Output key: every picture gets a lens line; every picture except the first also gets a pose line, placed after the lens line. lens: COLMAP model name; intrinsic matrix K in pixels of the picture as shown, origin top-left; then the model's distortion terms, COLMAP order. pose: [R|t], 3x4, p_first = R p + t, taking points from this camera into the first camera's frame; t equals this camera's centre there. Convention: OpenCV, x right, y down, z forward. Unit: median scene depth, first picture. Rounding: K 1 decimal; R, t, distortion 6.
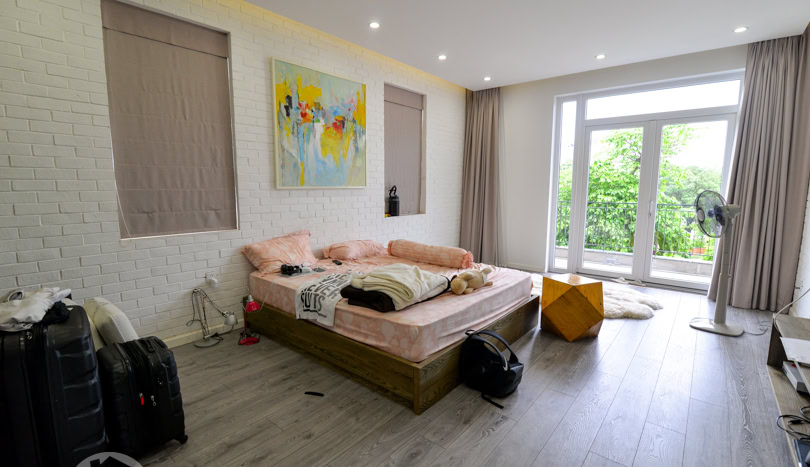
lens RADIAL K [[376.1, 0, 408.3], [0, 376.1, 233.5], [0, 0, 1]] dist [-0.002425, 0.000141]
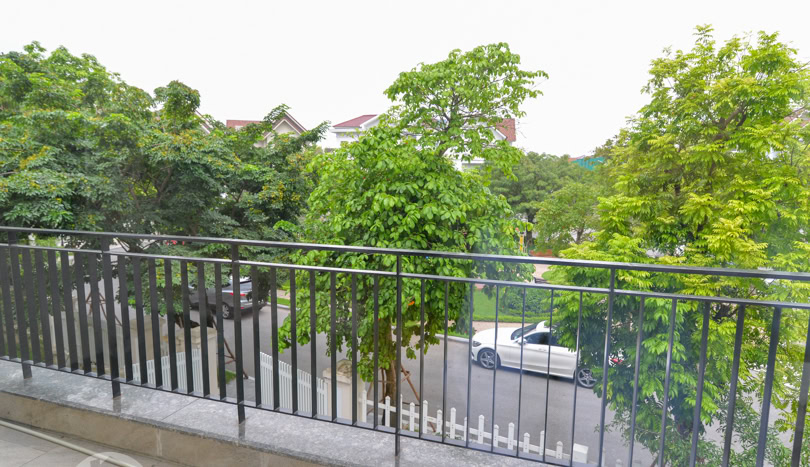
lens RADIAL K [[454.4, 0, 403.7], [0, 454.4, 233.9], [0, 0, 1]] dist [0.000010, 0.000000]
pose [[0.932988, -0.043953, 0.357213, 0.321557], [0.043920, 0.999001, 0.008208, -0.051561], [-0.357217, 0.008031, 0.933987, 0.409827]]
